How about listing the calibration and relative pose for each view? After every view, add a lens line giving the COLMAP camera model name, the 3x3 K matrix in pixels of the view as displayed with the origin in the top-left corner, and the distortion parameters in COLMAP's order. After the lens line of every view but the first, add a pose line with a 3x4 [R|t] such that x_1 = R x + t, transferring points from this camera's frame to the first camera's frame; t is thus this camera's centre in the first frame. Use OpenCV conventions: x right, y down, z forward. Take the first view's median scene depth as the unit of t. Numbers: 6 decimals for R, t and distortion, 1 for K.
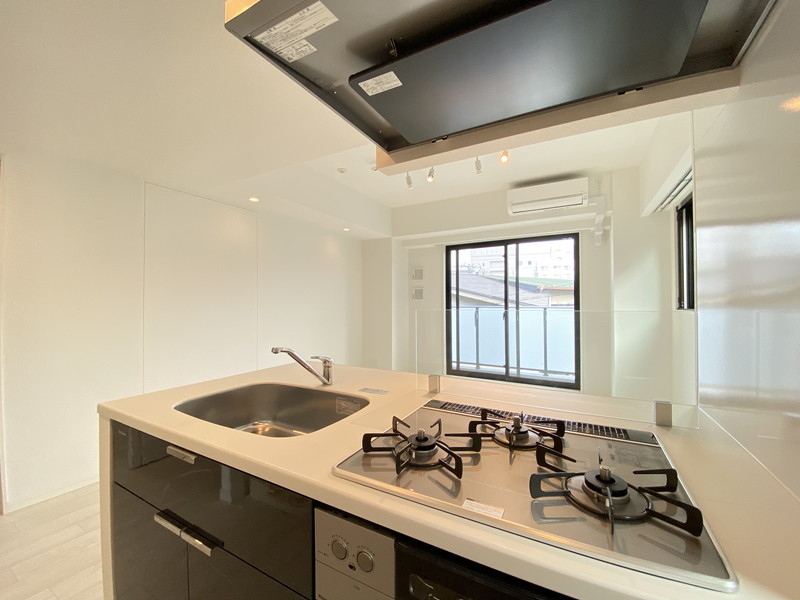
lens RADIAL K [[323.8, 0, 402.1], [0, 323.8, 301.4], [0, 0, 1]] dist [0.000697, -0.000130]
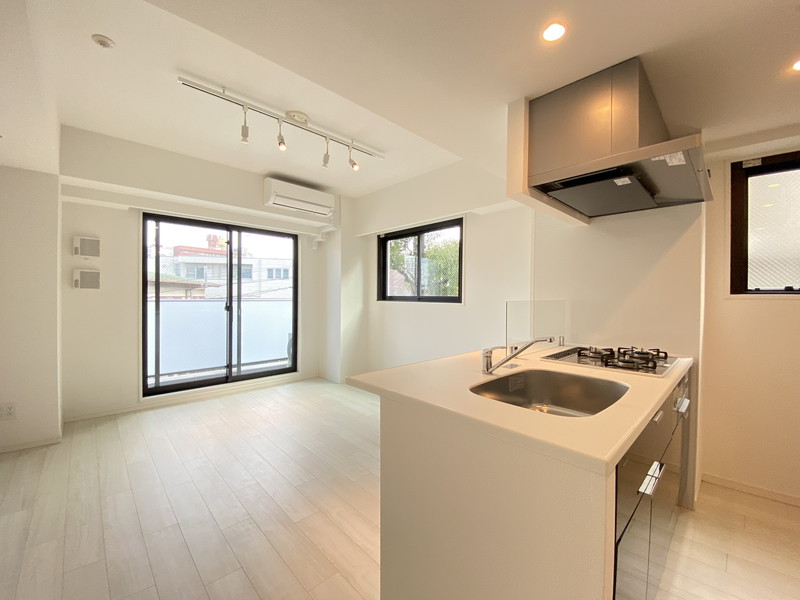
lens RADIAL K [[323.8, 0, 402.1], [0, 323.8, 301.4], [0, 0, 1]] dist [0.000697, -0.000130]
pose [[0.280539, -0.007441, 0.959814, -0.407980], [-0.009271, 0.999902, 0.010461, 0.007450], [-0.959798, -0.011833, 0.280442, 0.290758]]
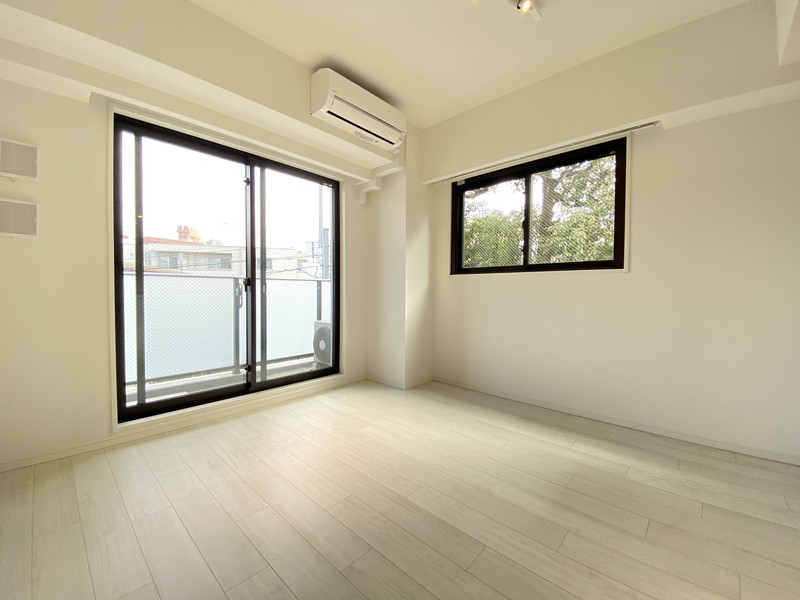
lens RADIAL K [[320.1, 0, 400.0], [0, 320.1, 300.0], [0, 0, 1]] dist [0.000154, -0.009763]
pose [[0.231945, -0.024460, 0.972421, -0.190552], [-0.008545, 0.999594, 0.027181, 0.056786], [-0.972691, -0.014613, 0.231641, 0.596285]]
